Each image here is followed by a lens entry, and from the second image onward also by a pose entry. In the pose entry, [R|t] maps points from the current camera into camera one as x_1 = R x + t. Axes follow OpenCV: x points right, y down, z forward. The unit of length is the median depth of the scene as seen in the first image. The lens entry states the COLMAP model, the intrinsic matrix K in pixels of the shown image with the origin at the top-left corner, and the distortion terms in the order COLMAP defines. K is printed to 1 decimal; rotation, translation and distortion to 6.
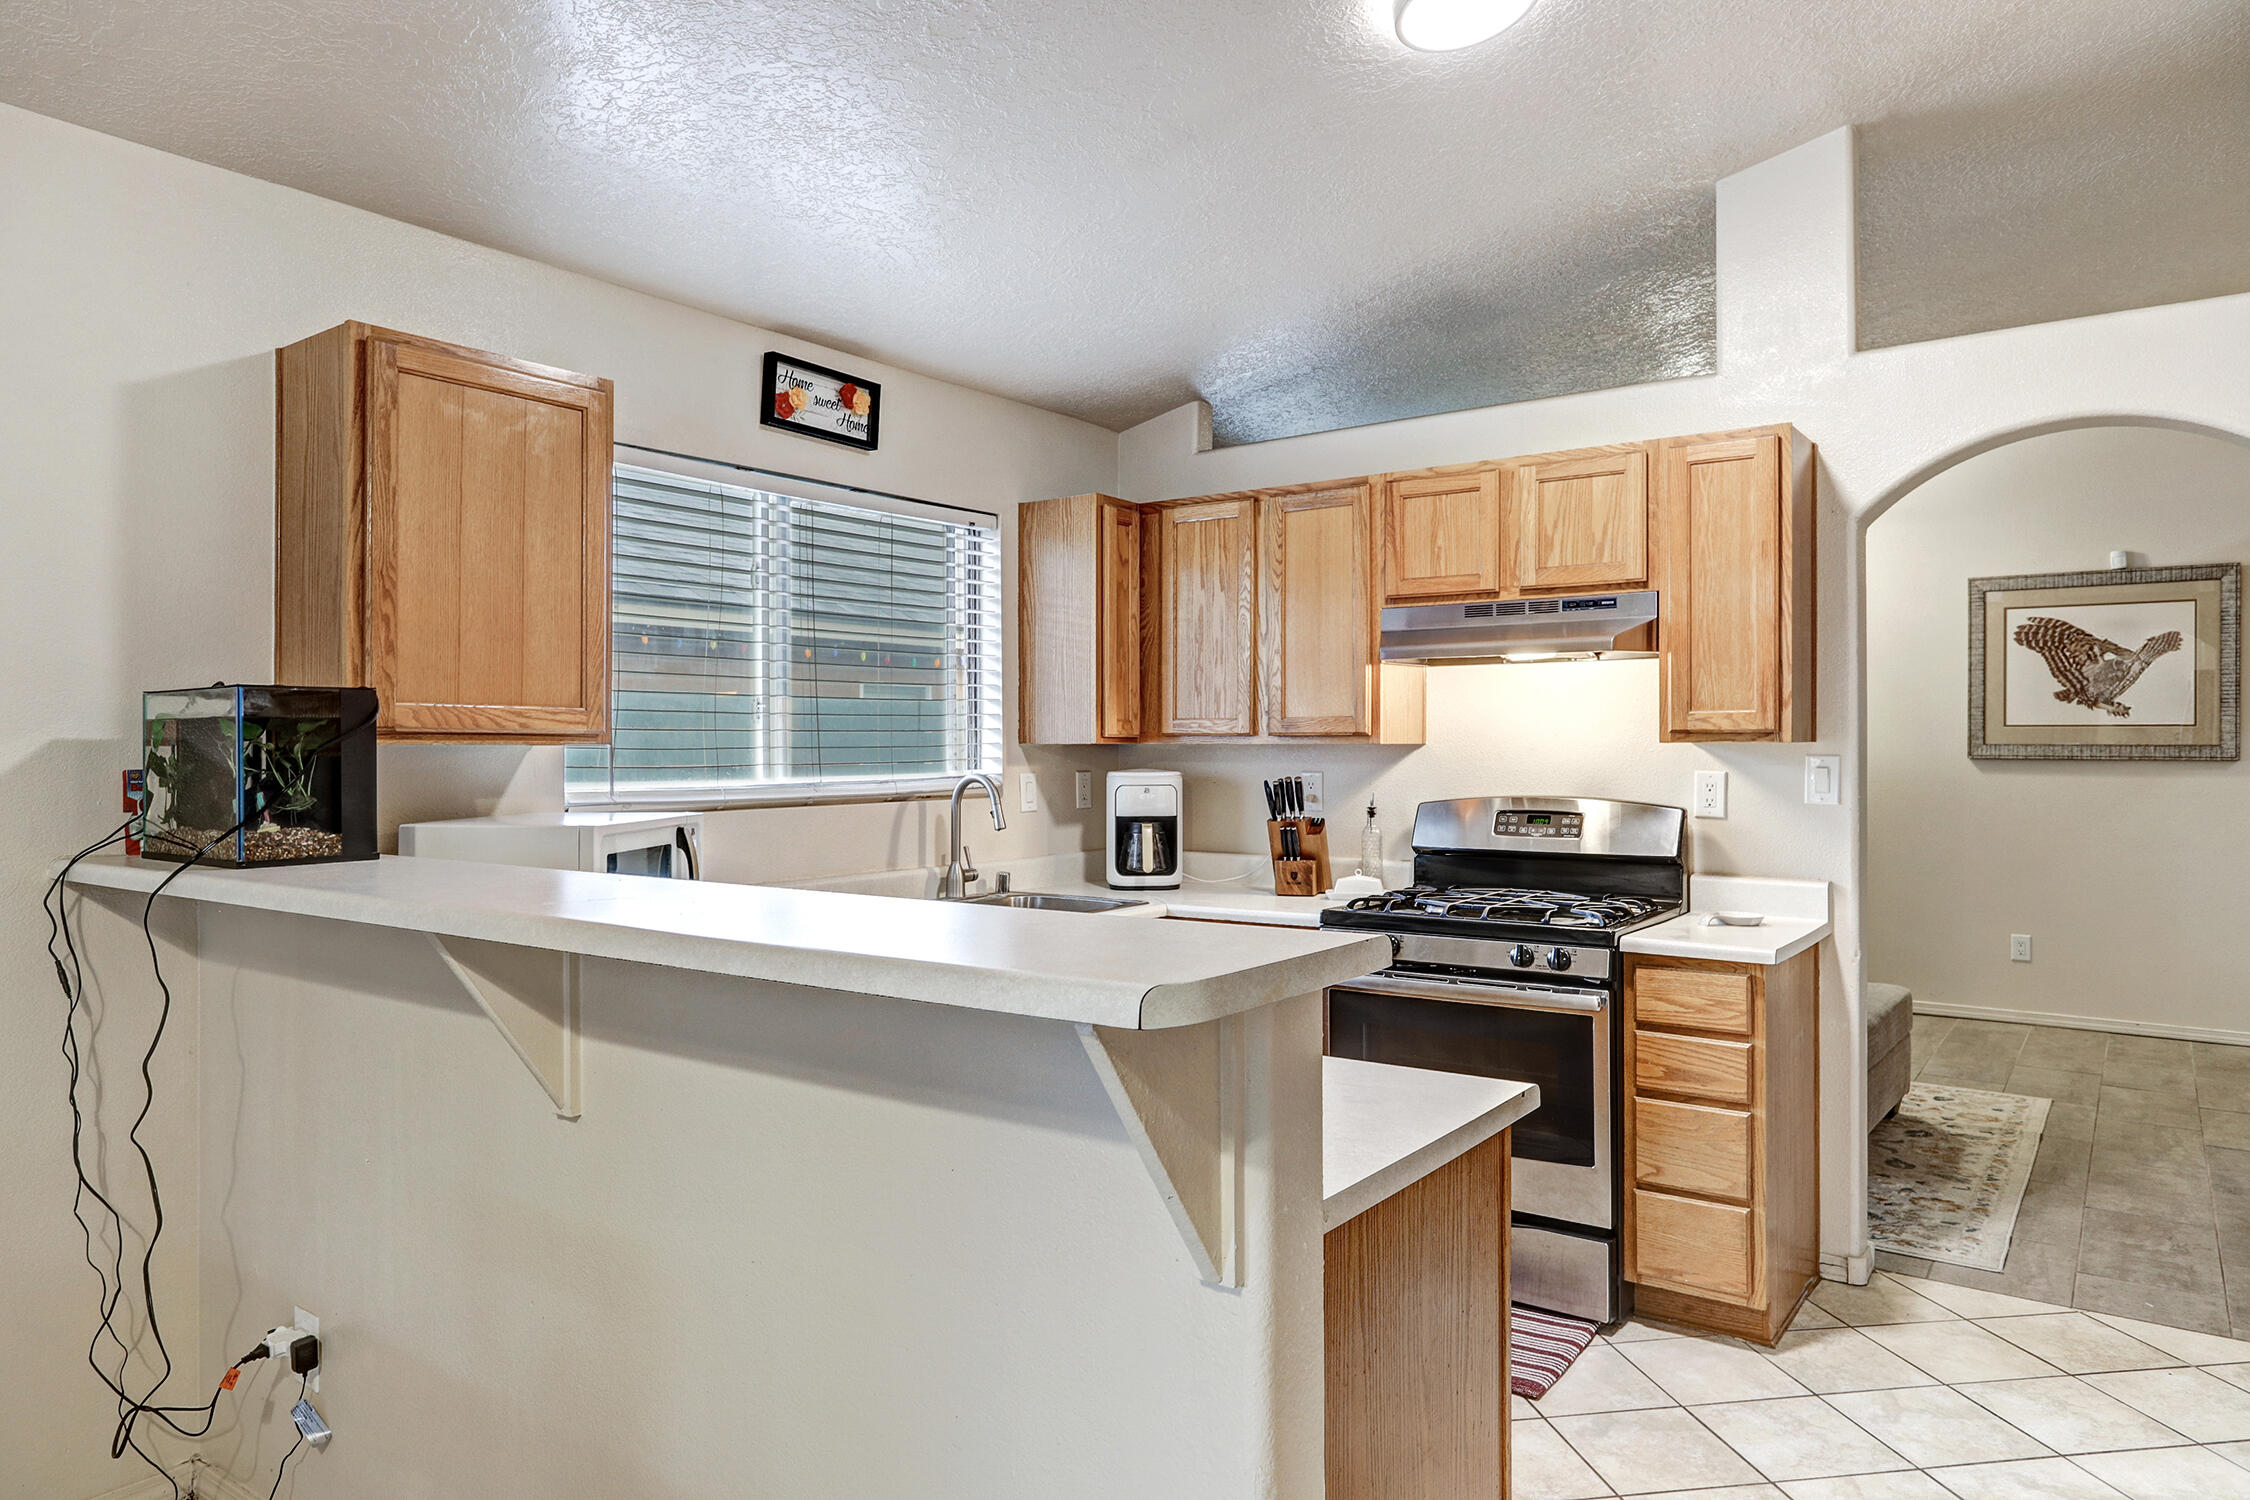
lens RADIAL K [[1409.4, 0, 1122.9], [0, 1409.4, 751.6], [0, 0, 1]] dist [-0.001151, 0.001909]
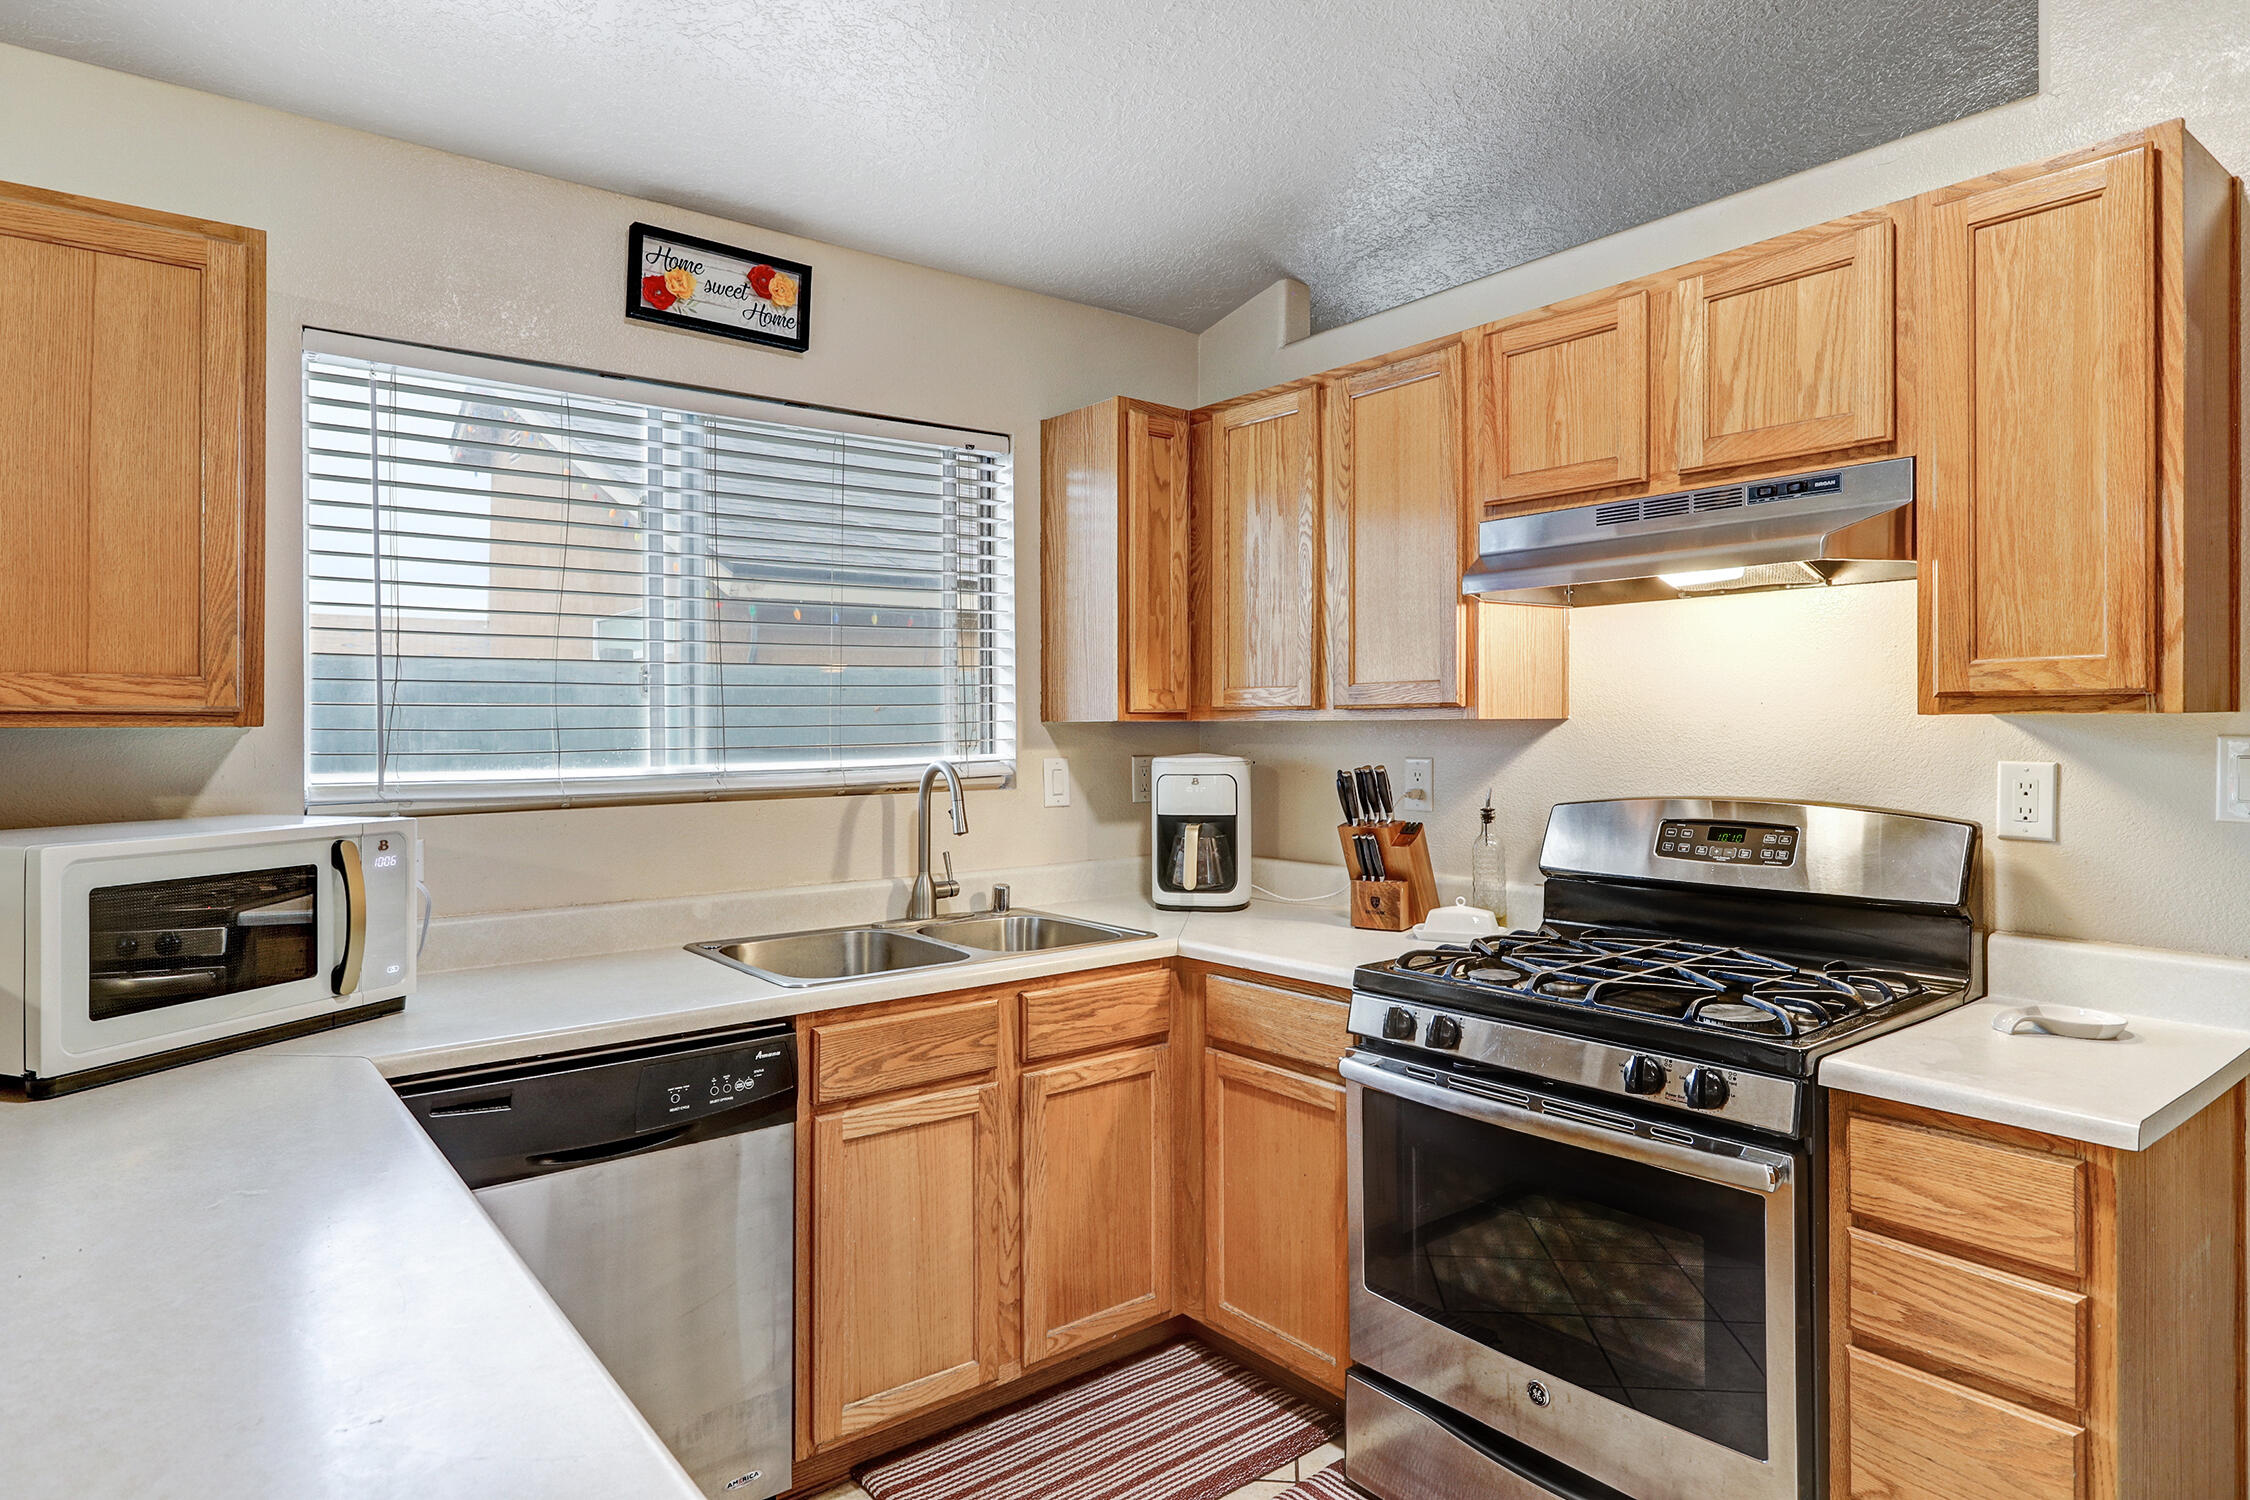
lens RADIAL K [[1267.5, 0, 1112.7], [0, 1267.5, 733.8], [0, 0, 1]] dist [-0.008207, 0.004947]
pose [[0.962116, -0.002395, -0.272630, 0.190697], [0.003547, 0.999987, 0.003734, -0.001411], [0.272617, -0.004560, 0.962112, 0.380303]]
